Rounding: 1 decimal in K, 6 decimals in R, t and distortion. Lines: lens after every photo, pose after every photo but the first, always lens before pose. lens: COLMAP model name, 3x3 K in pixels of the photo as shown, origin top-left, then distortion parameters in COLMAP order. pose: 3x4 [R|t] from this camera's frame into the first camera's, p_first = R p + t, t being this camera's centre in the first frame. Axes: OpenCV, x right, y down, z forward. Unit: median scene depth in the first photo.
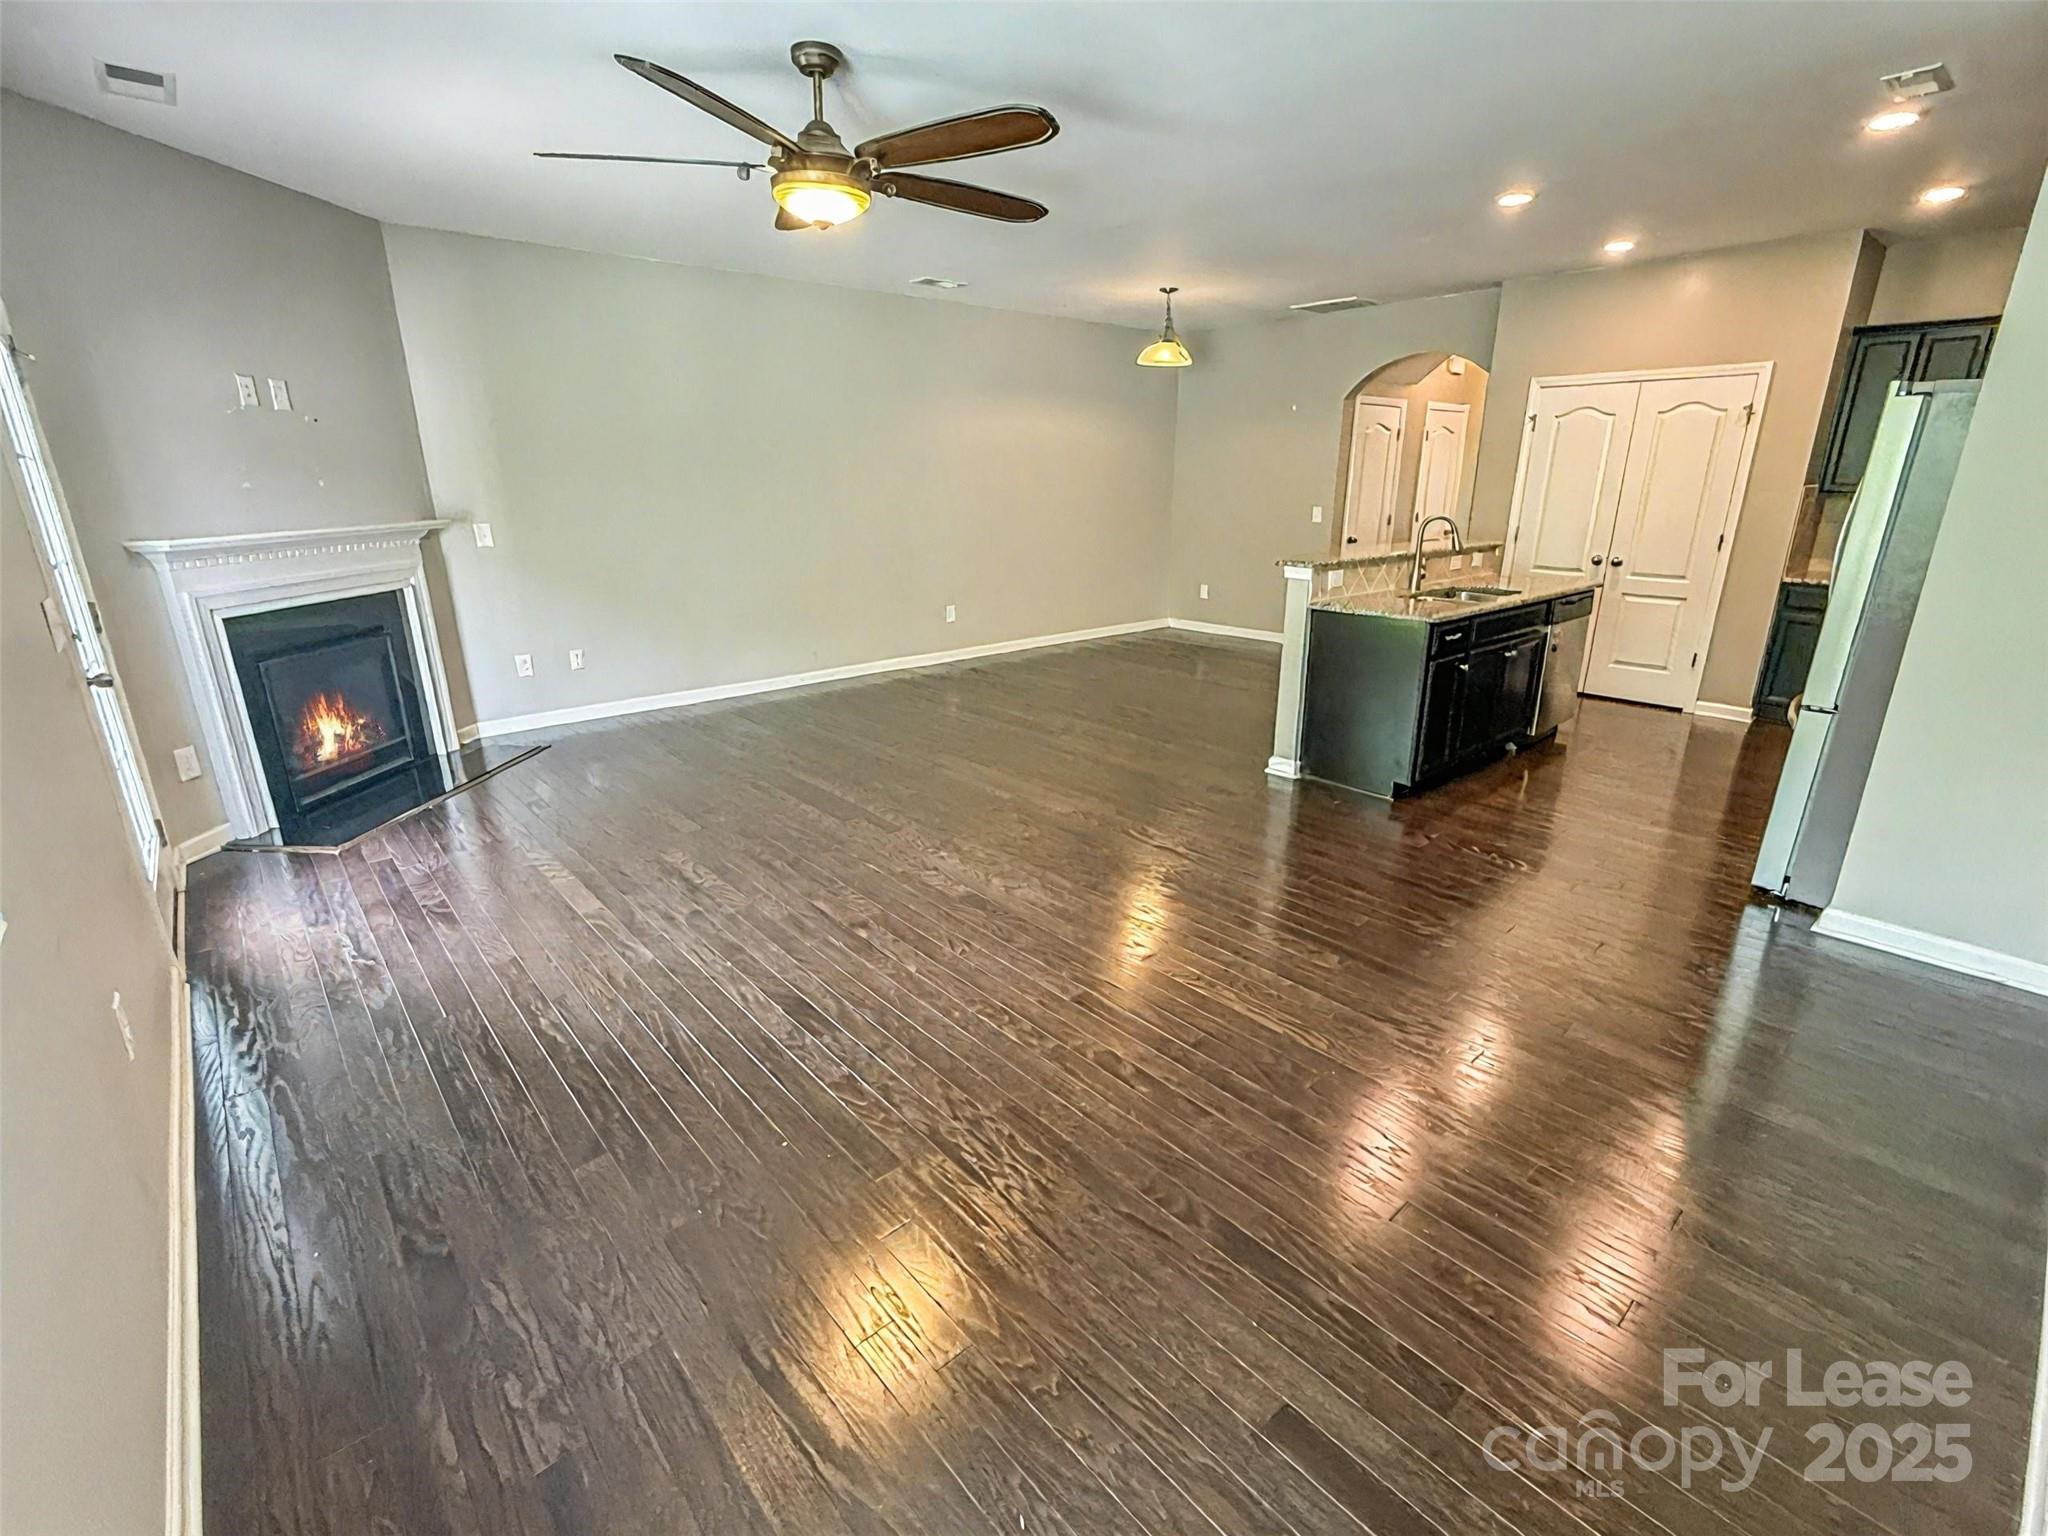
lens RADIAL K [[928.6, 0, 1024.3], [0, 928.6, 770.1], [0, 0, 1]] dist [-0.000127, -0.000115]
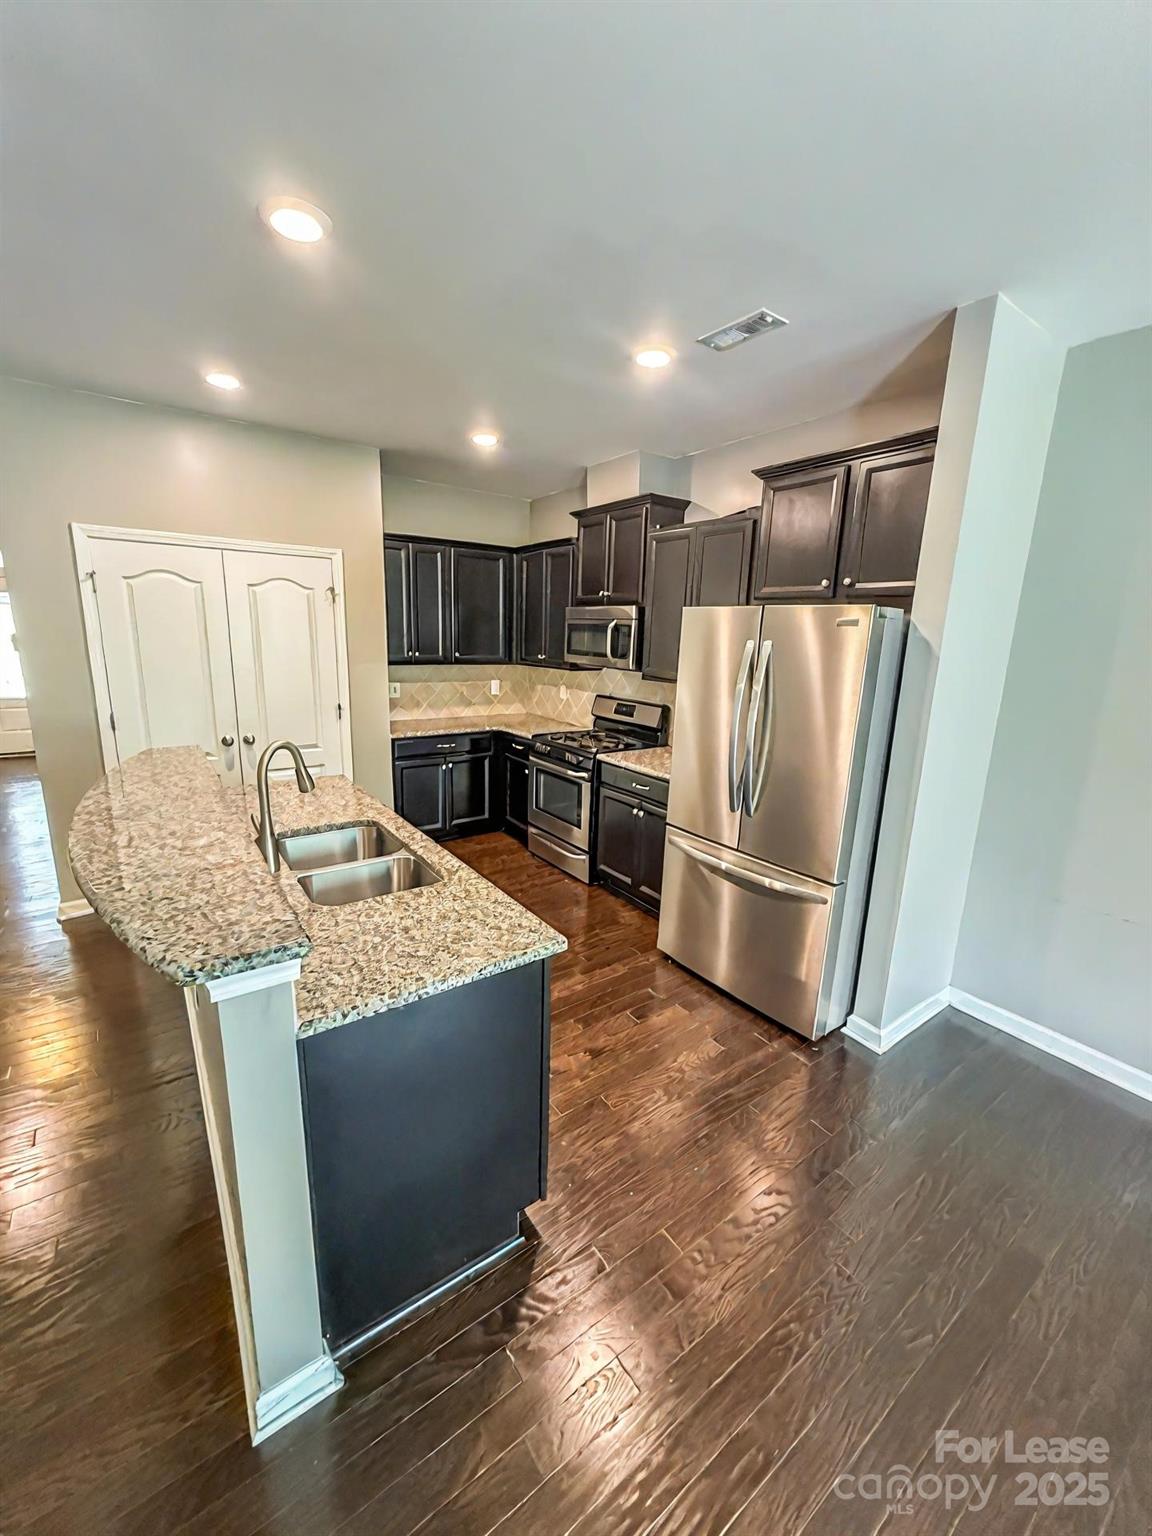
lens RADIAL K [[608.3, 0, 576.6], [0, 608.3, 768.0], [0, 0, 1]] dist [0.000930, 0.000054]
pose [[0.088399, -0.210686, 0.973549, 0.079647], [0.277732, 0.943828, 0.179036, -0.240258], [-0.956583, 0.254559, 0.141948, 0.675959]]
